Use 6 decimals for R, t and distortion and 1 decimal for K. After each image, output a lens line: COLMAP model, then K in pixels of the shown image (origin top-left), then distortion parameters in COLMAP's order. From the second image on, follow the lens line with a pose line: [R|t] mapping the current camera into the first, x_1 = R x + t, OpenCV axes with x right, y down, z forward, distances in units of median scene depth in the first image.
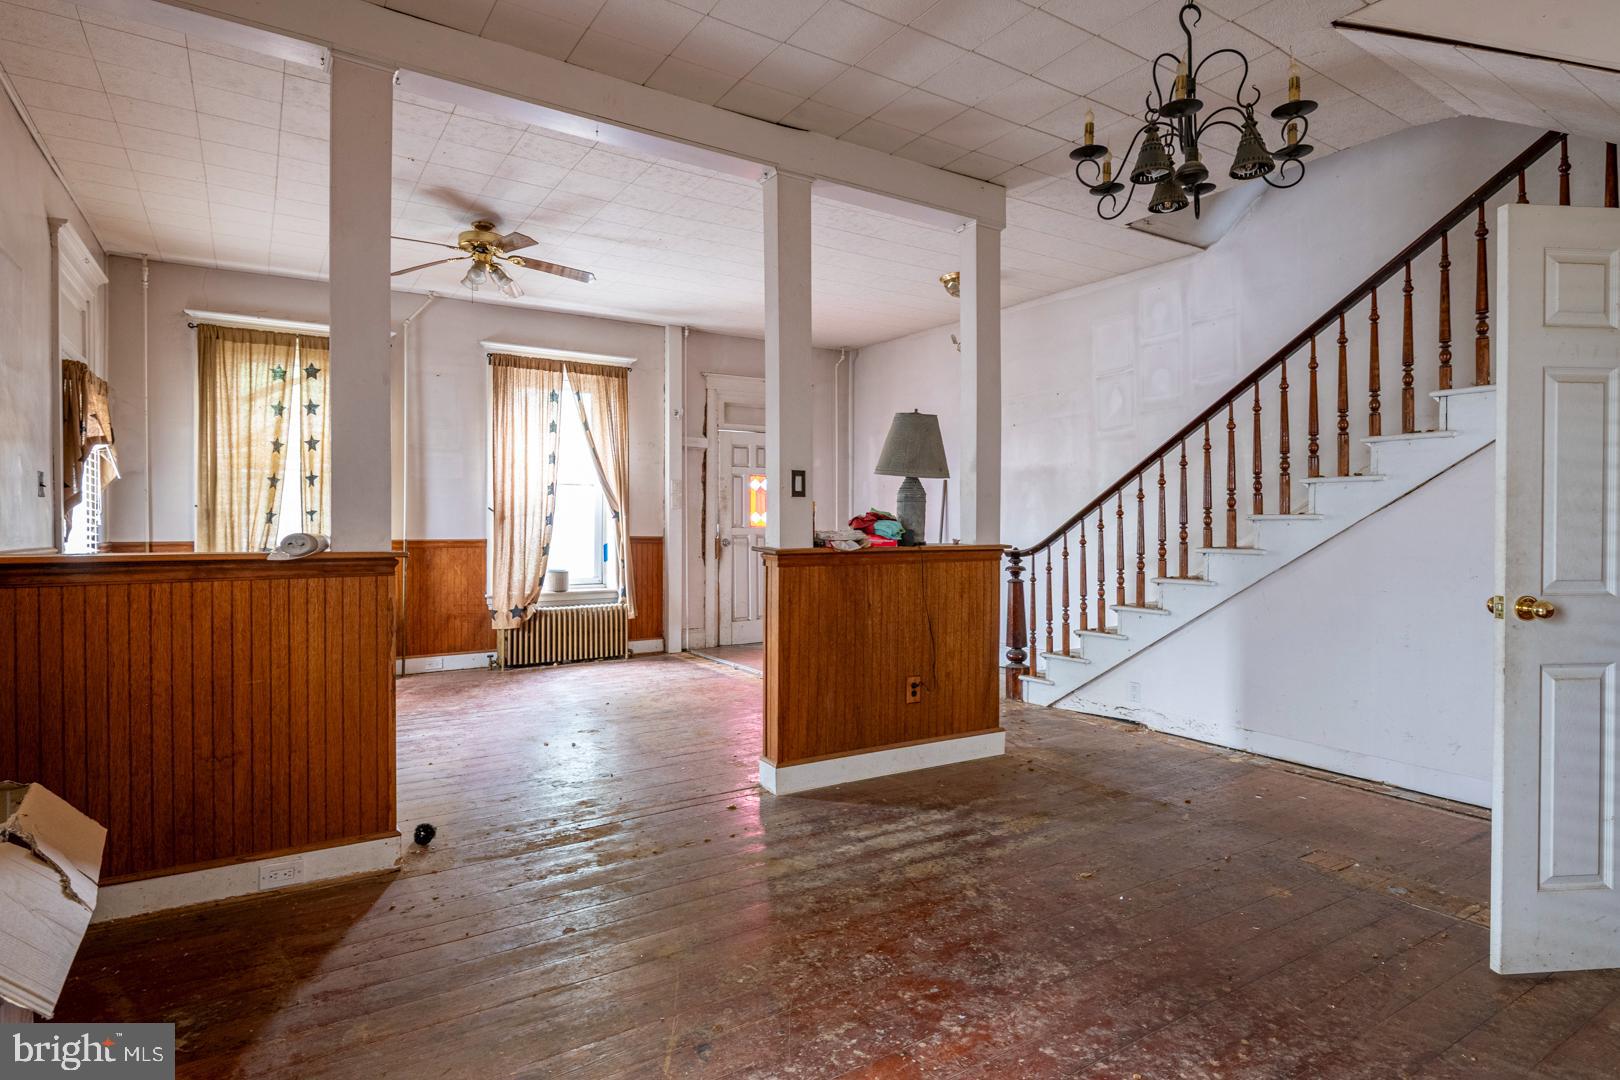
lens RADIAL K [[875.8, 0, 799.2], [0, 875.8, 529.3], [0, 0, 1]] dist [0.006650, -0.010416]
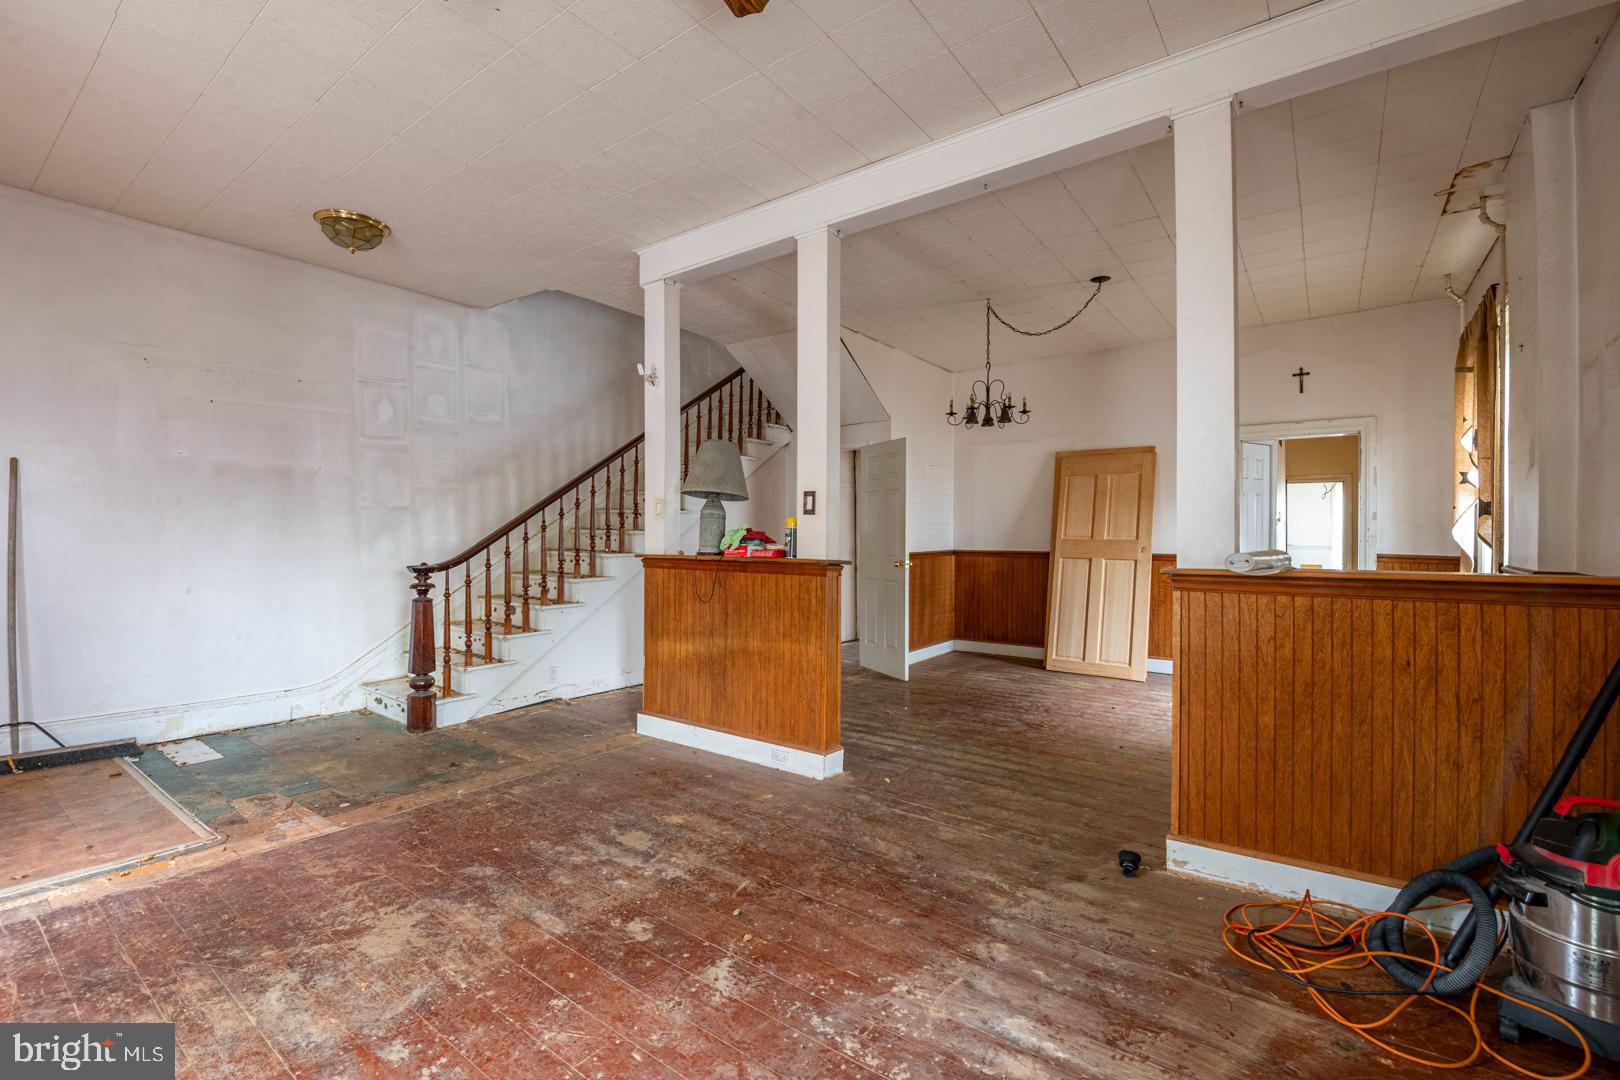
lens RADIAL K [[709.9, 0, 799.9], [0, 709.9, 534.3], [0, 0, 1]] dist [-0.008376, -0.004199]
pose [[-0.351646, -0.001407, 0.936132, -0.757441], [0.003646, 0.999989, 0.002872, -0.012646], [-0.936126, 0.004423, -0.351637, 1.184024]]
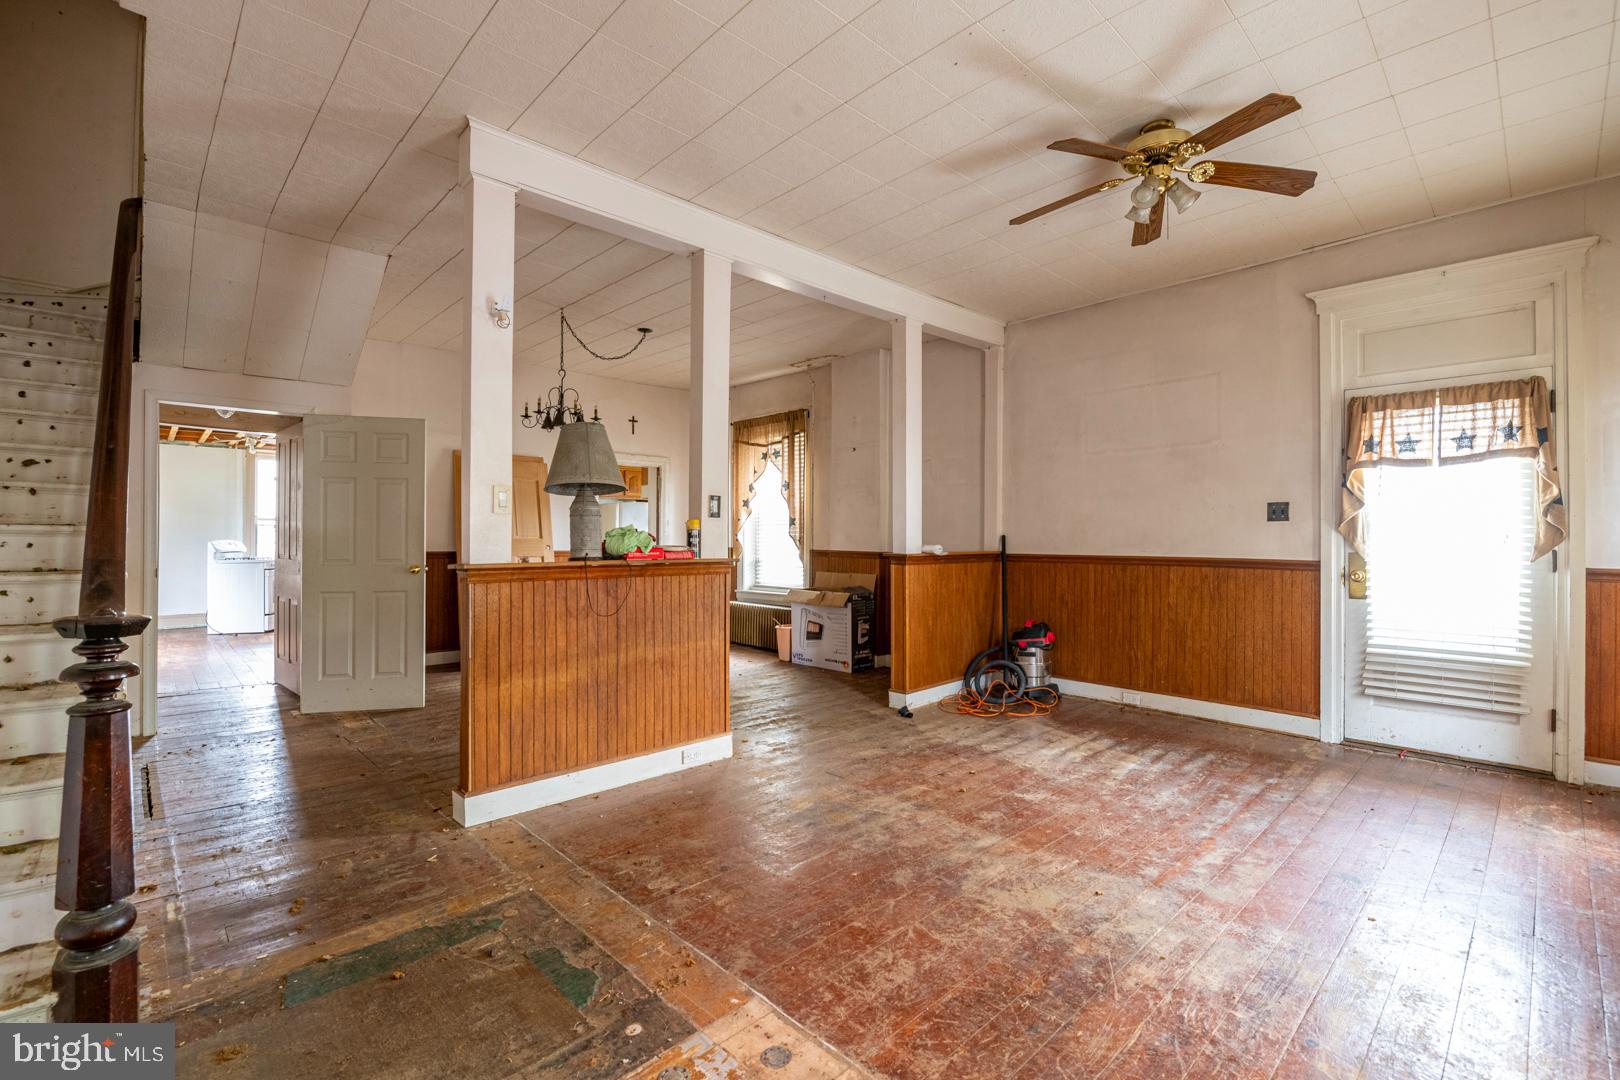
lens RADIAL K [[709.9, 0, 810.2], [0, 709.9, 538.8], [0, 0, 1]] dist [-0.008376, -0.004199]
pose [[-0.980723, -0.004077, -0.195362, 0.054868], [-0.006237, 0.999926, 0.010442, -0.016194], [0.195305, 0.011460, -0.980676, 1.766749]]
